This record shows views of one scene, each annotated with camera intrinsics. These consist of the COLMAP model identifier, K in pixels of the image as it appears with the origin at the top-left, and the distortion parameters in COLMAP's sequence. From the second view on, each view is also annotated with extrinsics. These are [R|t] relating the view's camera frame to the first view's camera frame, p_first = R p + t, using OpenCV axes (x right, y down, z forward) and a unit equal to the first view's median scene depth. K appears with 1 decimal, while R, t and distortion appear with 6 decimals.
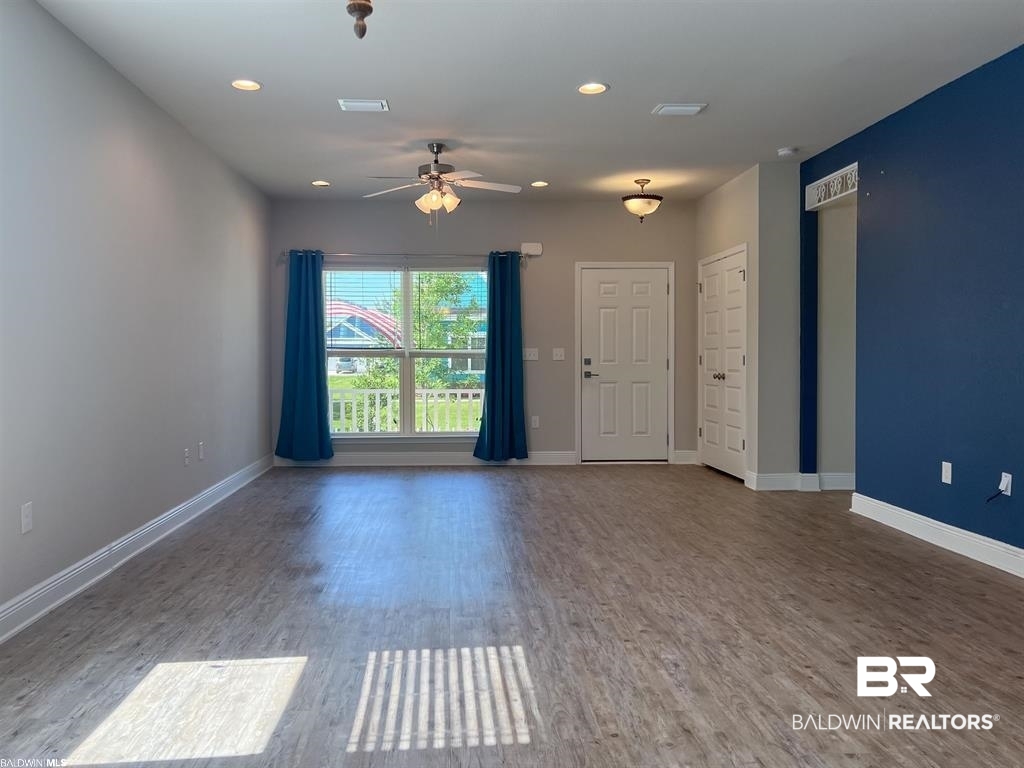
lens RADIAL K [[799.7, 0, 470.8], [0, 799.7, 383.7], [0, 0, 1]] dist [0.009062, 0.004849]
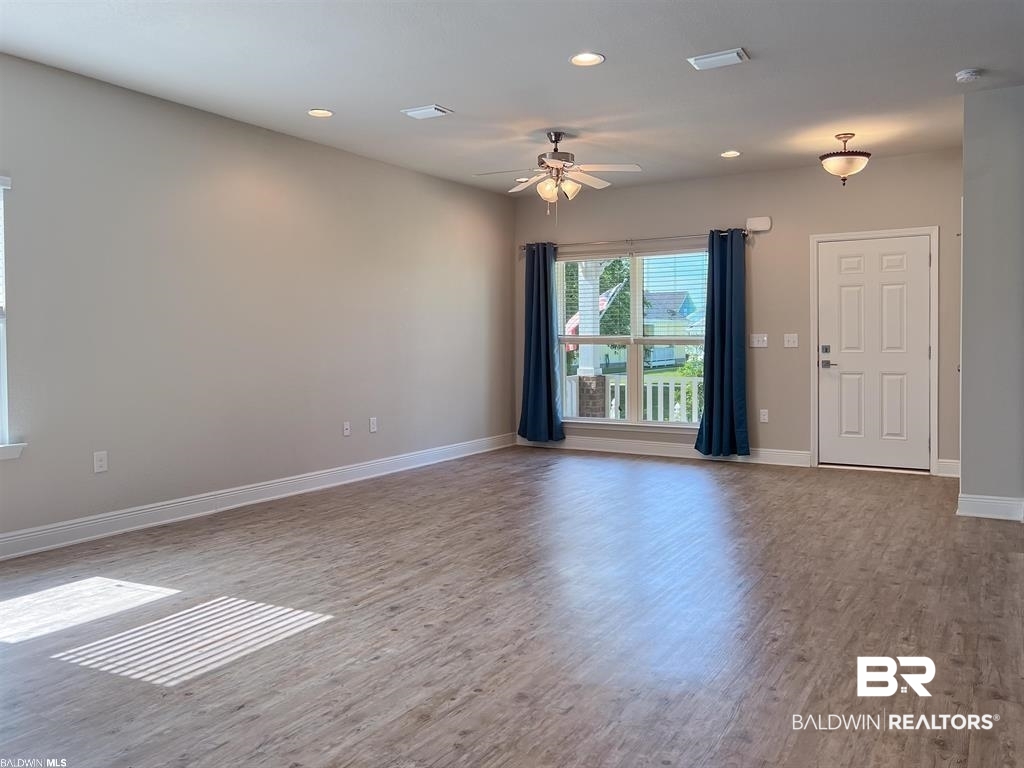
lens RADIAL K [[793.9, 0, 513.4], [0, 793.9, 365.3], [0, 0, 1]] dist [-0.000236, 0.012620]
pose [[0.843980, 0.014392, -0.536181, 0.453152], [-0.017089, 0.999854, -0.000062, -0.005731], [0.536102, 0.009216, 0.844103, 0.130186]]
